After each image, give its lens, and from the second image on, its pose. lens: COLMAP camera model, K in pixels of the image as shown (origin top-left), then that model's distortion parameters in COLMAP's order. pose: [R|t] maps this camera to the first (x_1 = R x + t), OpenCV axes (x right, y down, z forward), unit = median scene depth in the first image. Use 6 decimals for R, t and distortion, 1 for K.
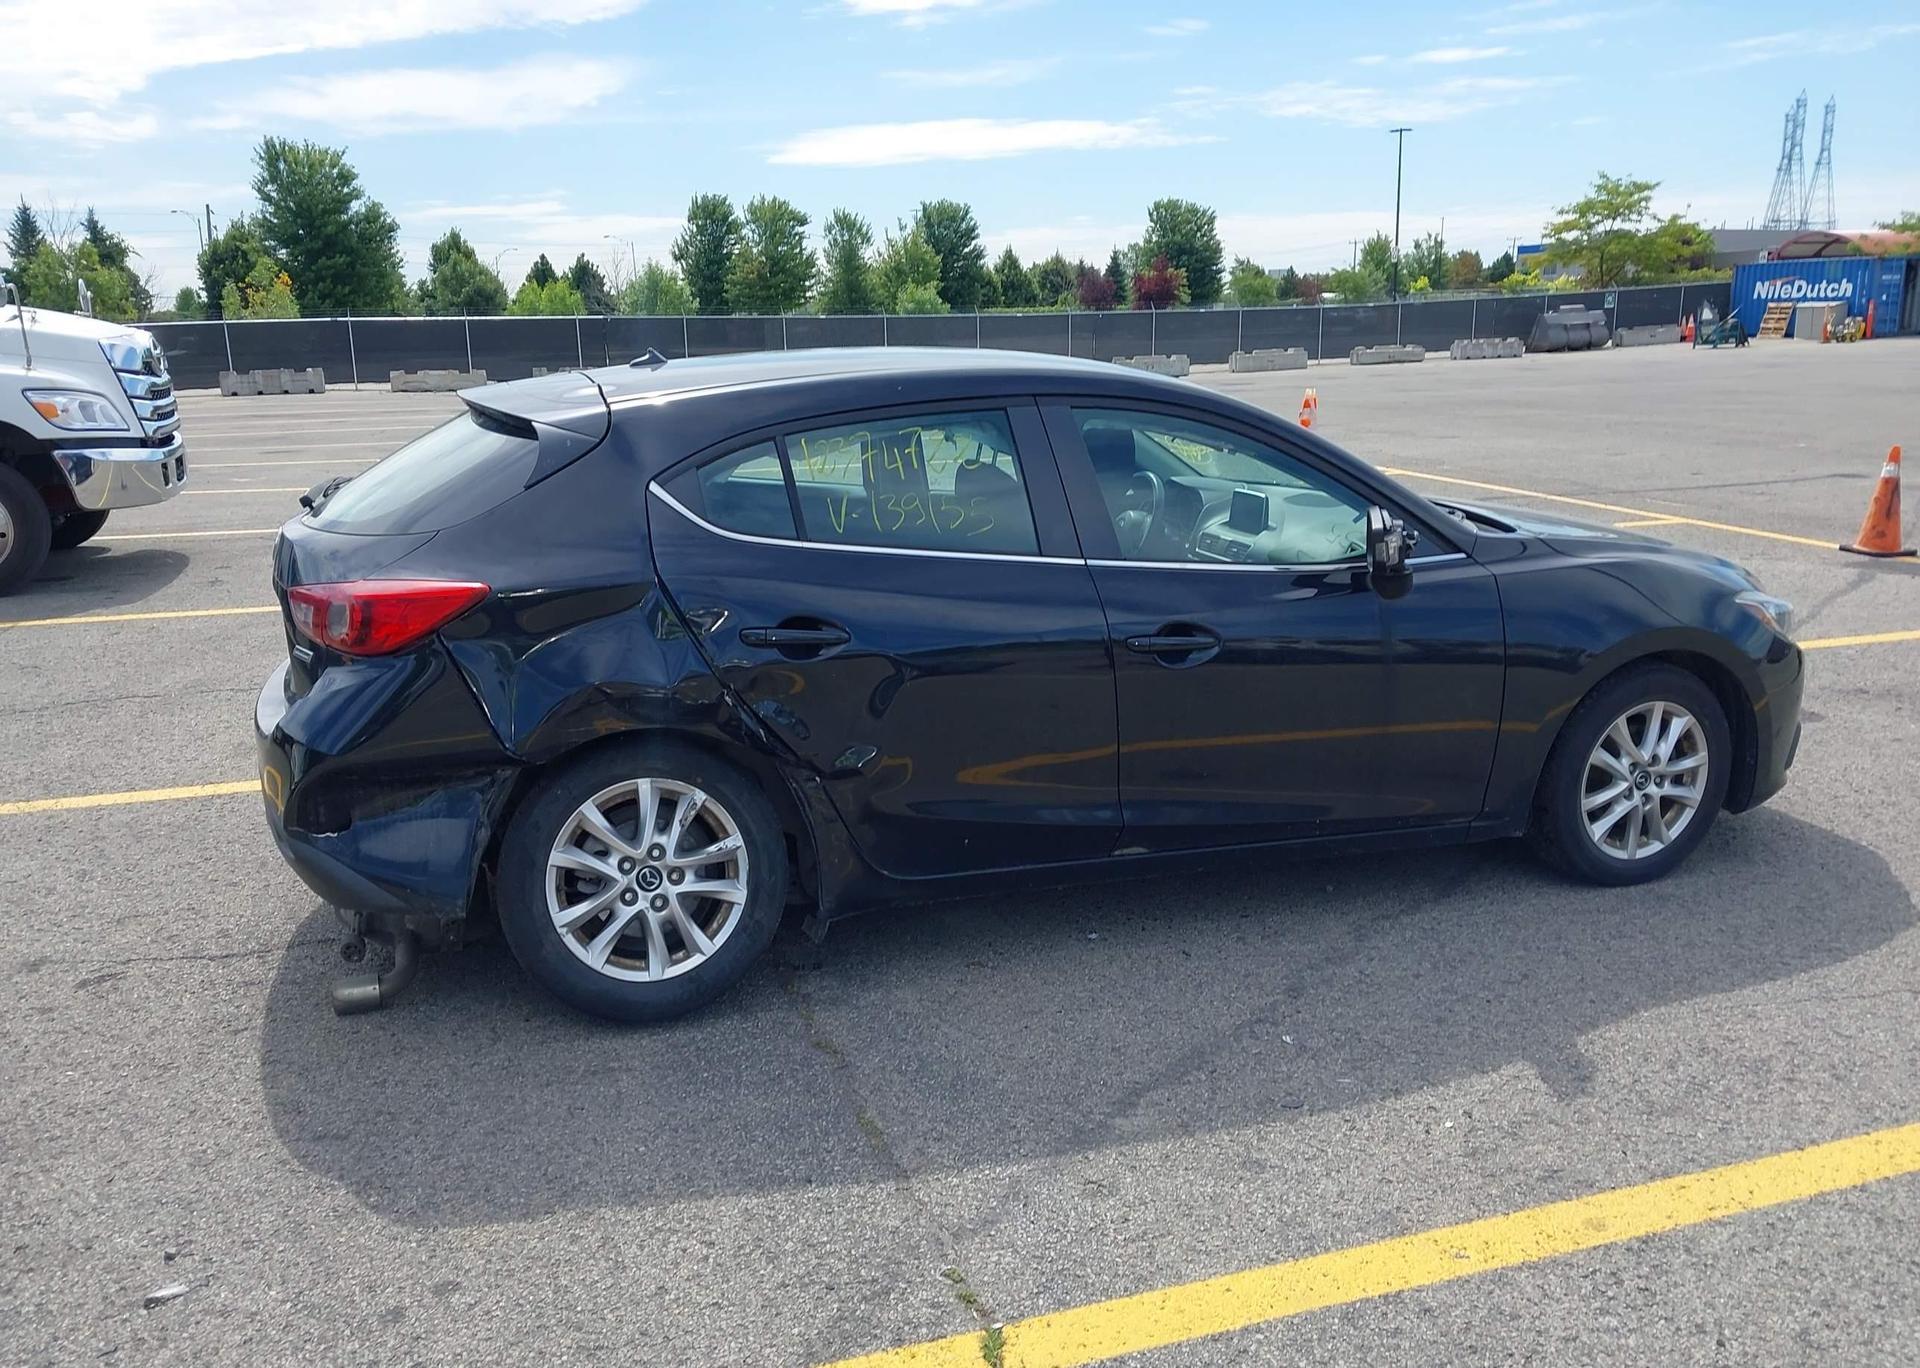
lens RADIAL K [[1550.6, 0, 941.8], [0, 1550.6, 731.0], [0, 0, 1]] dist [0.028642, -0.044094]
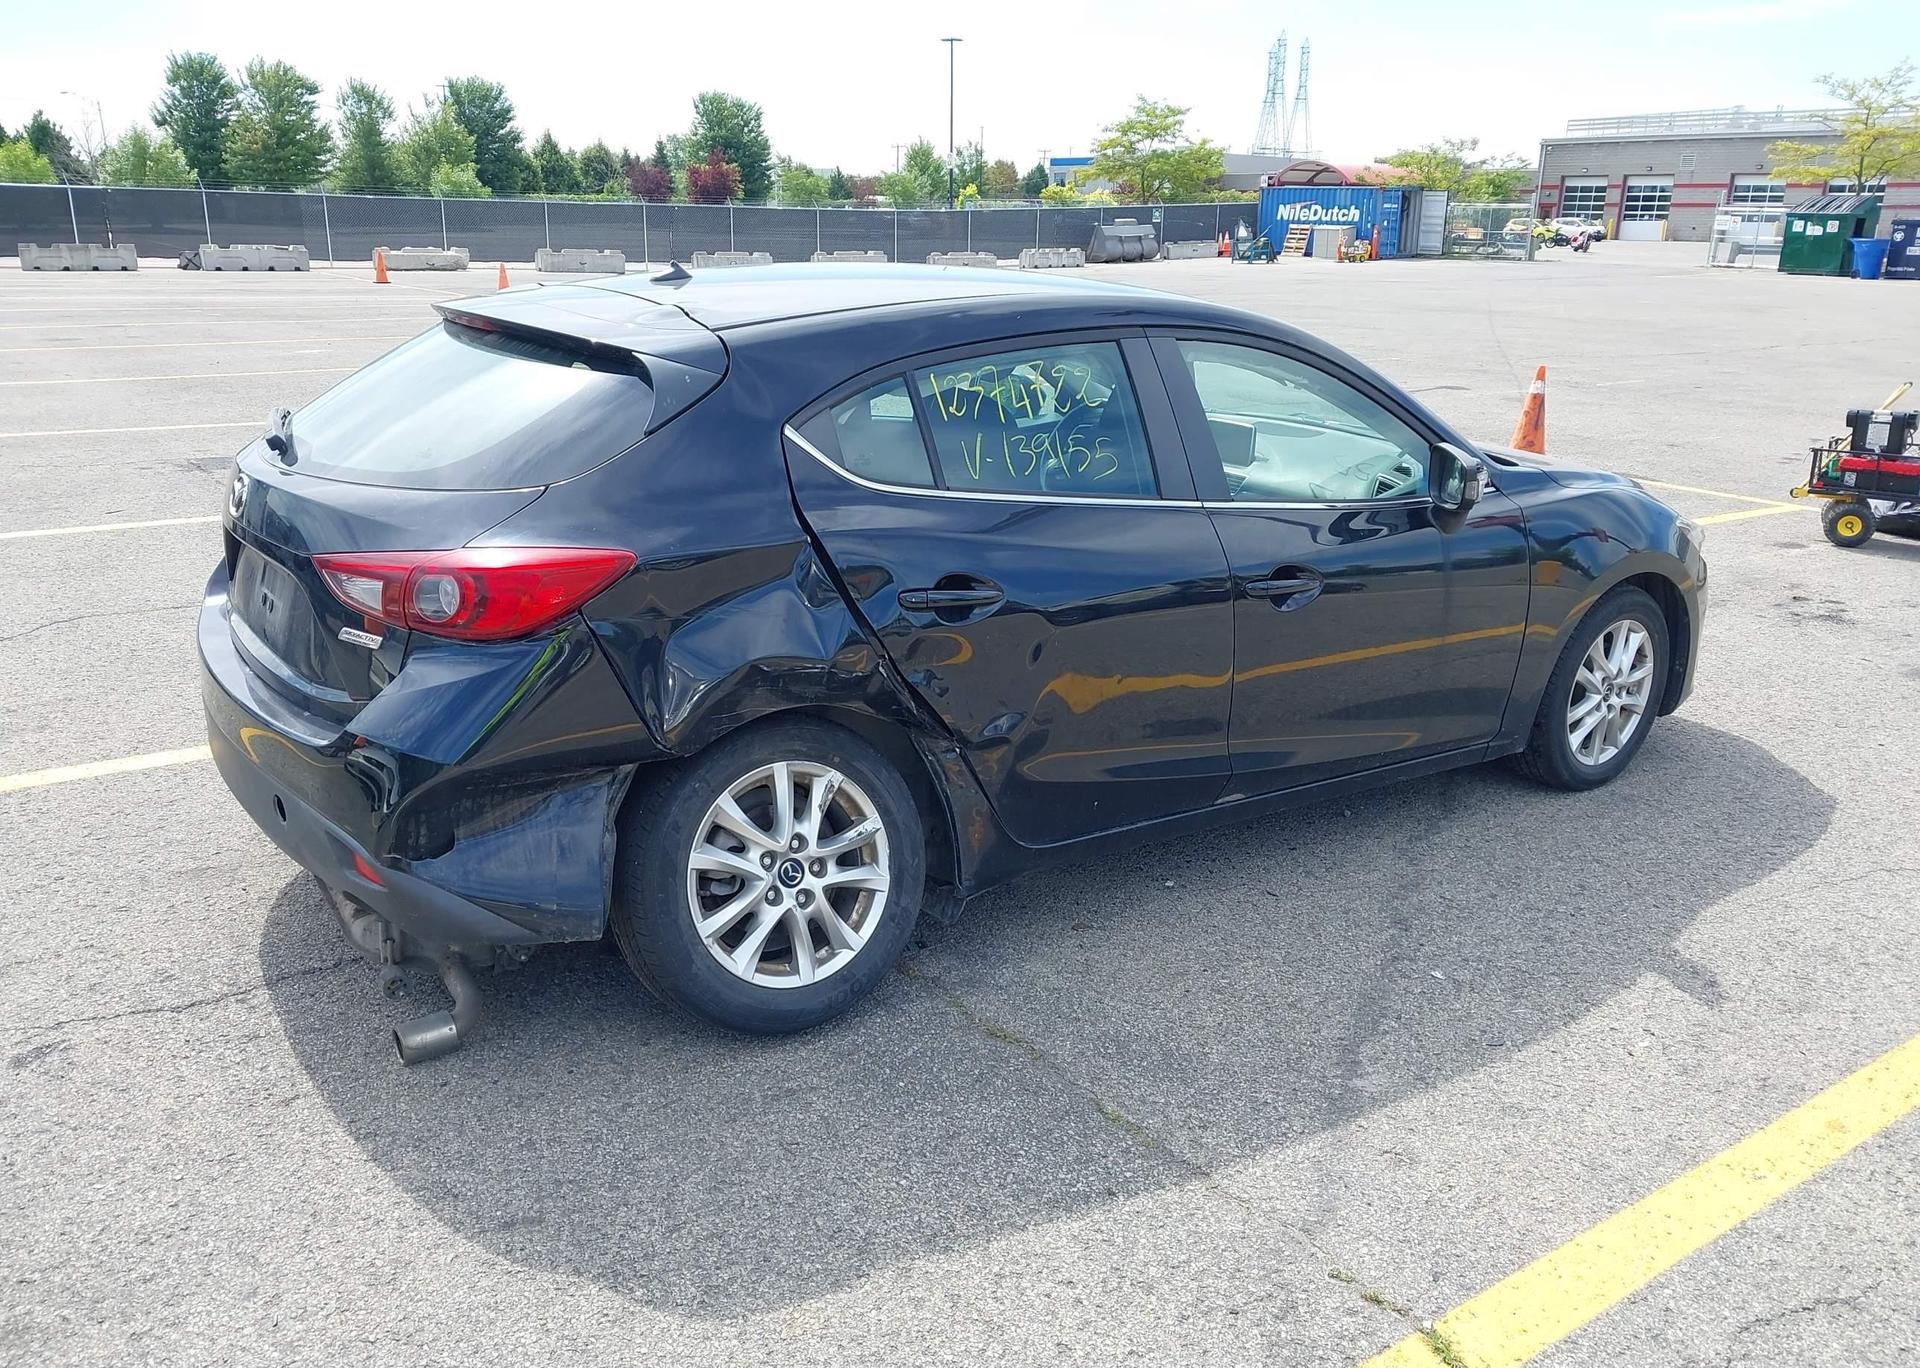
lens RADIAL K [[1526.5, 0, 968.7], [0, 1526.5, 686.8], [0, 0, 1]] dist [0.015365, -0.013073]
pose [[0.953382, -0.051670, 0.297309, -0.032151], [0.039413, 0.998113, 0.047080, -0.004517], [-0.299180, -0.033167, 0.953620, 0.012928]]
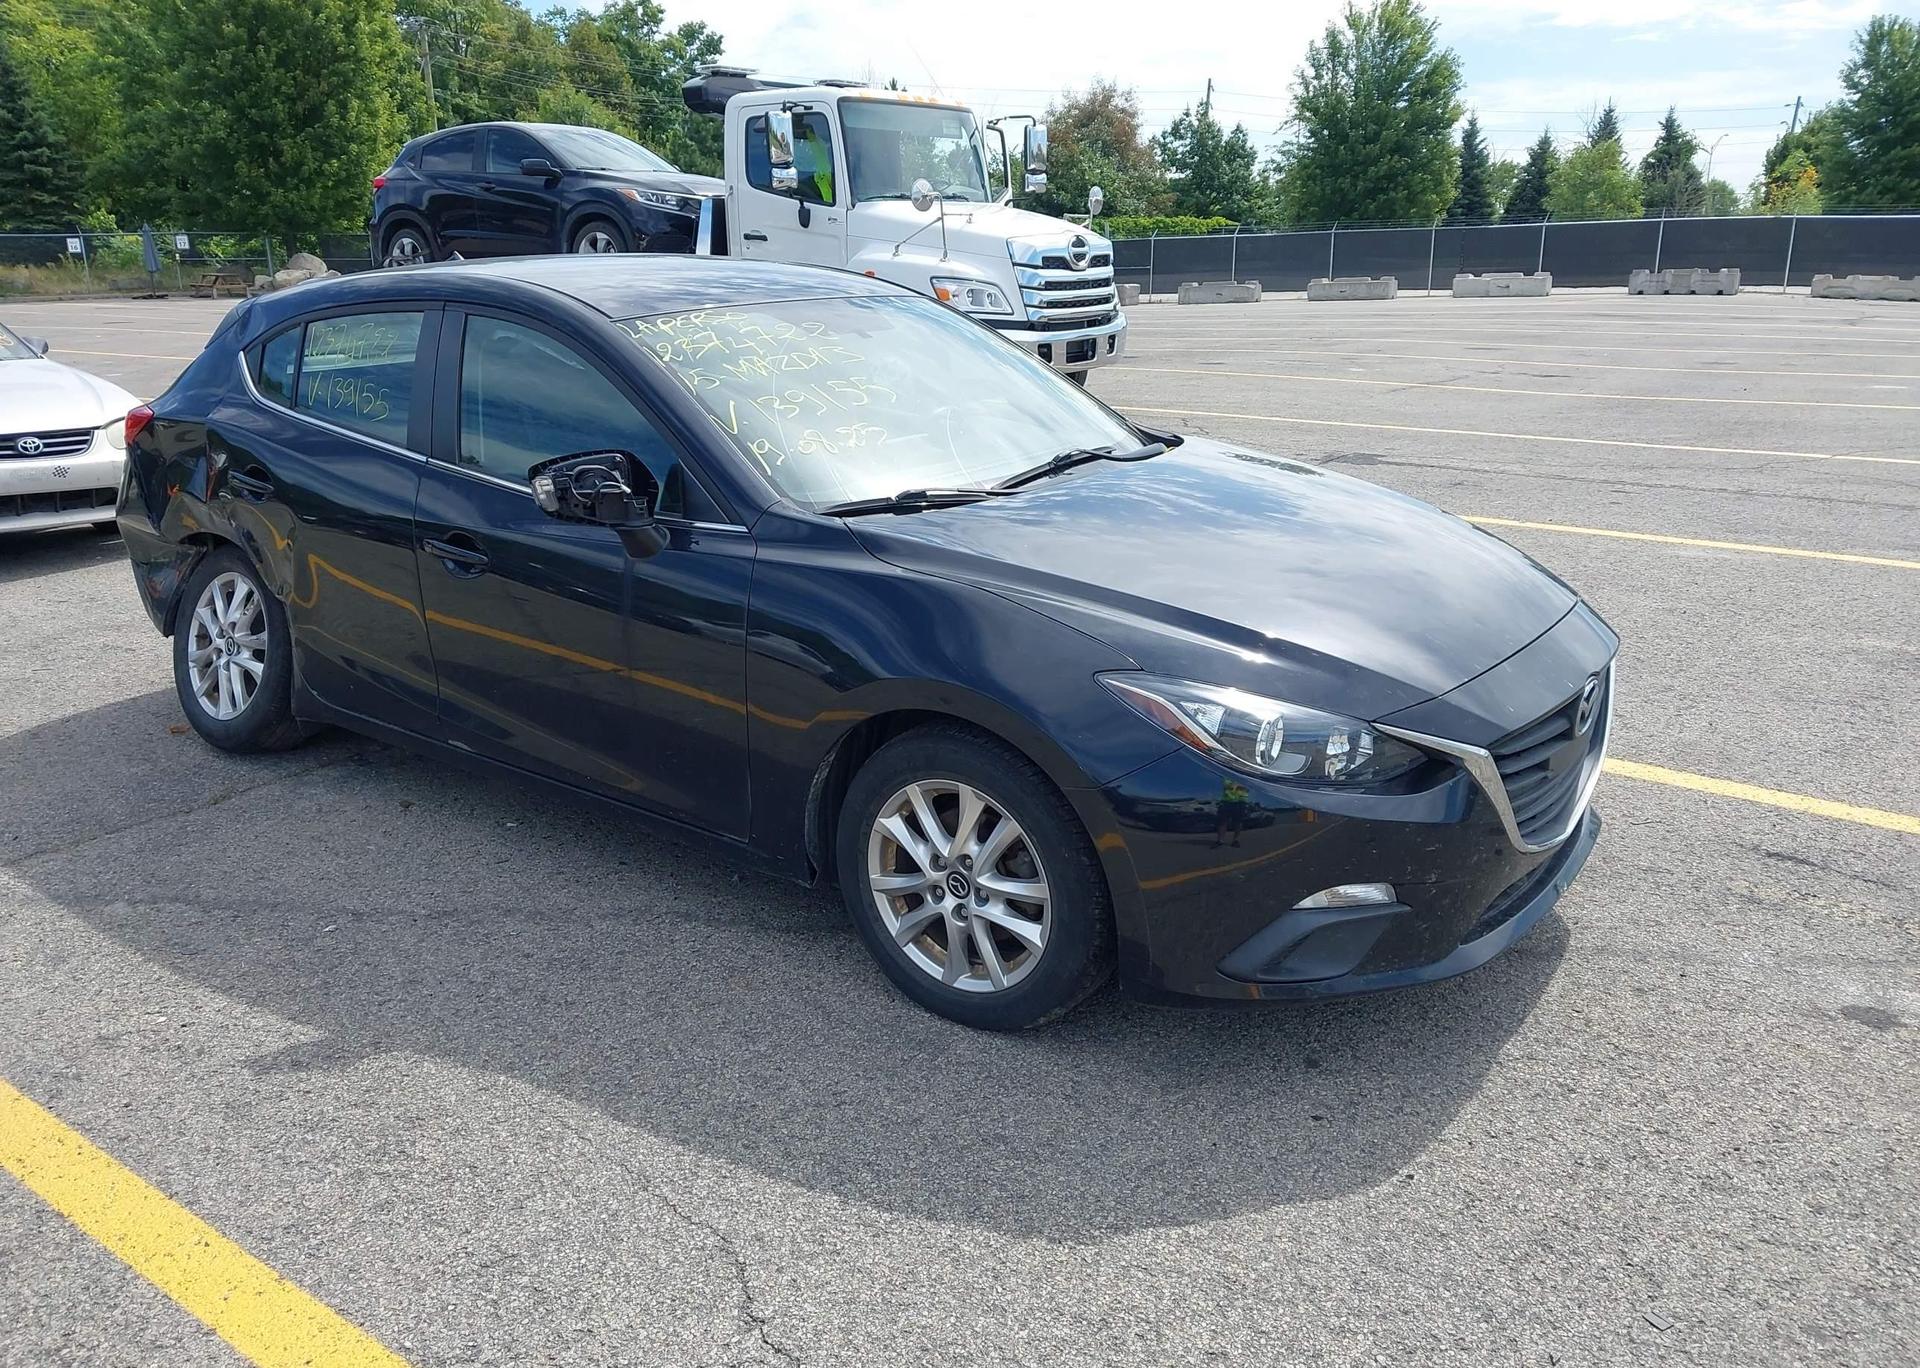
lens RADIAL K [[1523.6, 0, 932.2], [0, 1523.6, 679.3], [0, 0, 1]] dist [-0.007841, 0.018941]
pose [[0.564318, 0.239951, -0.789917, 0.112701], [-0.210396, 0.967035, 0.143446, -0.018193], [0.798297, 0.085246, 0.596200, 0.065015]]
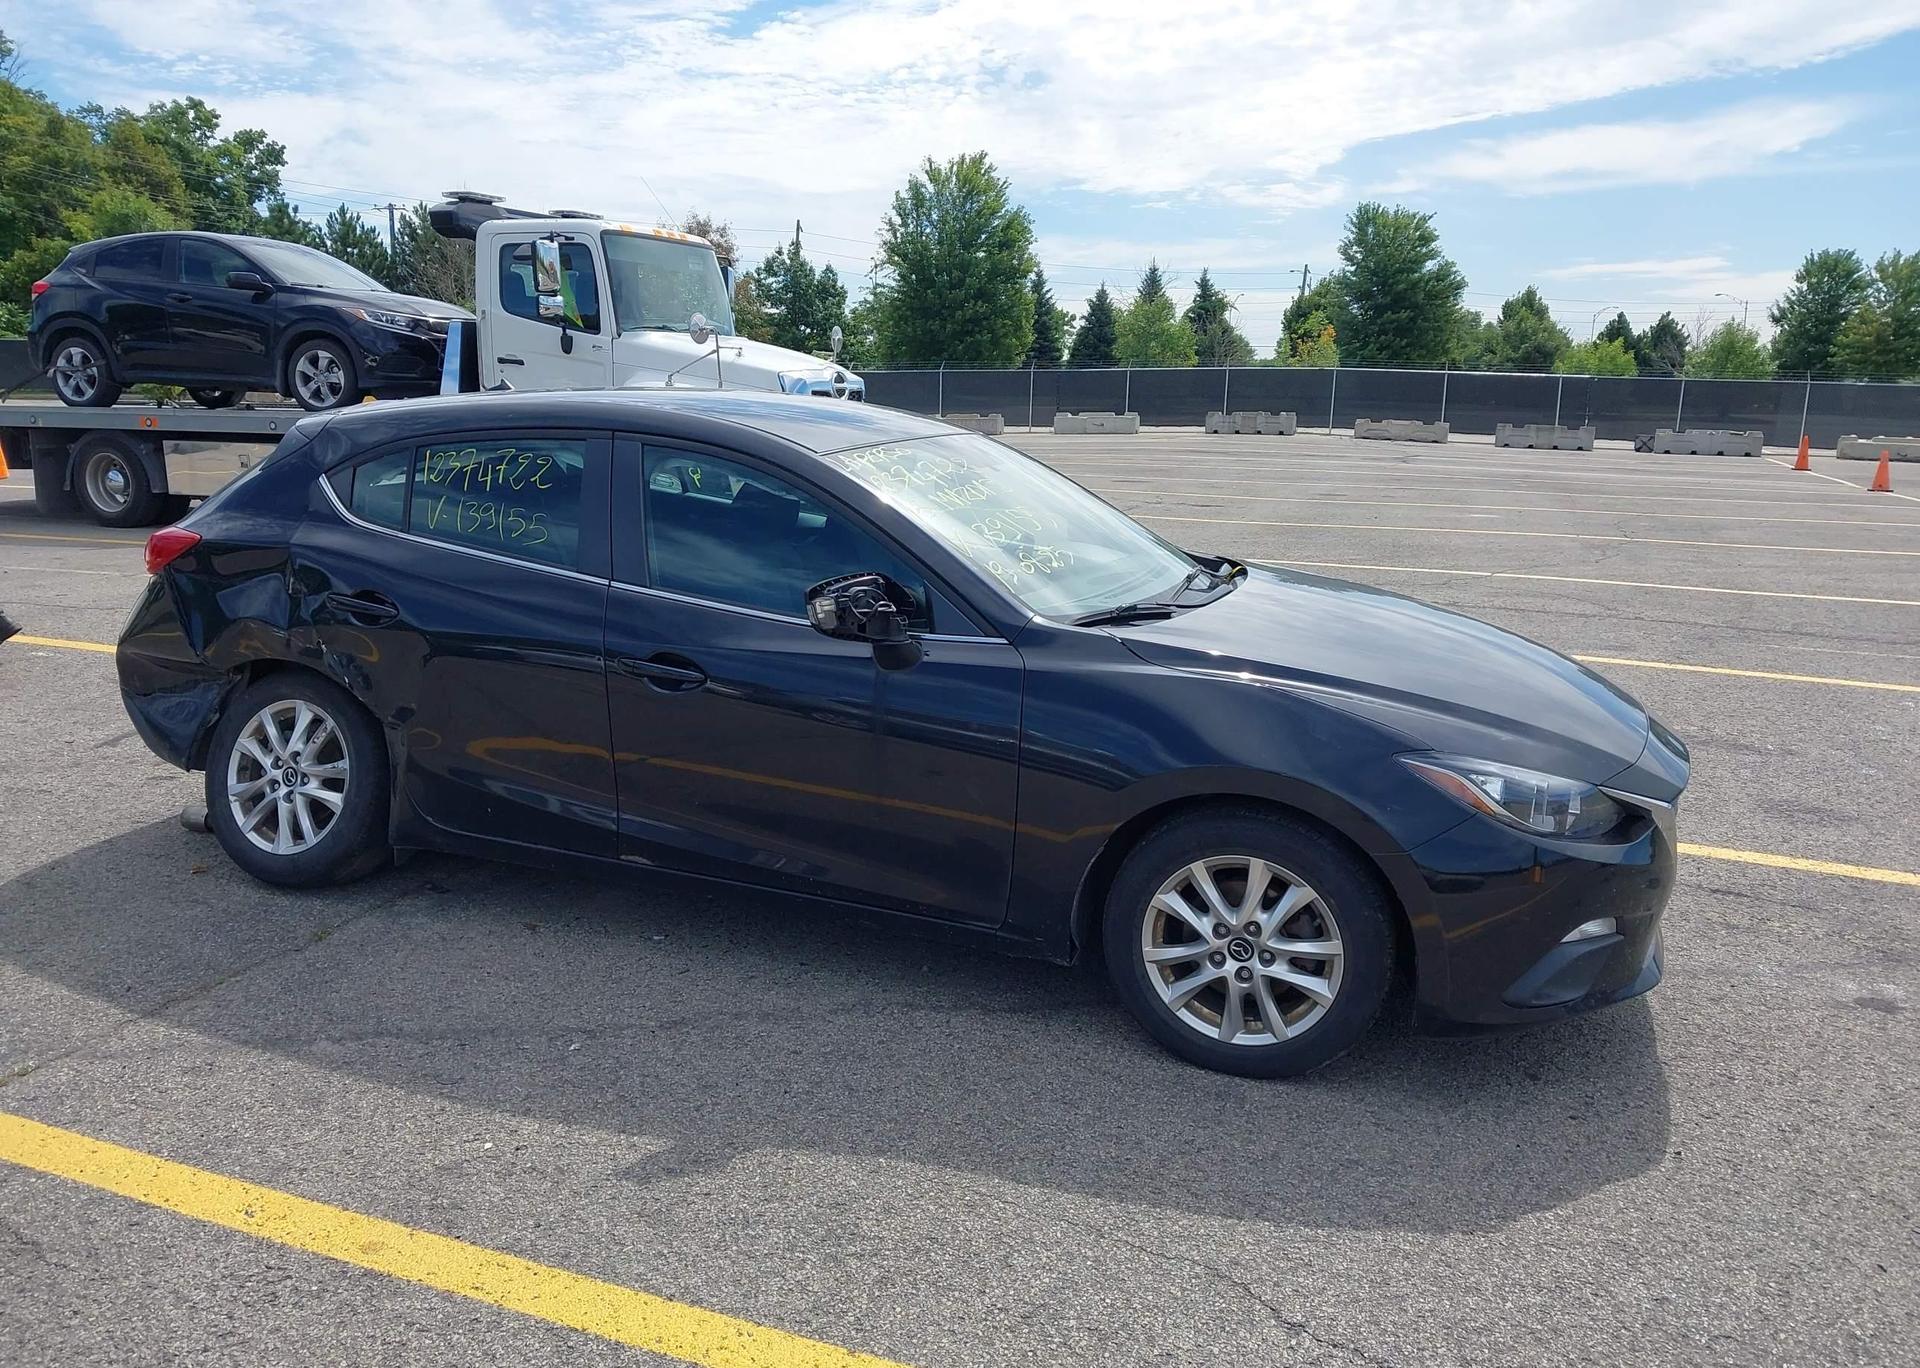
lens RADIAL K [[1525.9, 0, 920.6], [0, 1525.9, 683.9], [0, 0, 1]] dist [0.009166, -0.019424]
pose [[0.762640, 0.162877, -0.625980, 0.092786], [-0.198681, 0.979979, 0.012931, -0.009459], [0.615553, 0.114509, 0.779732, 0.029772]]
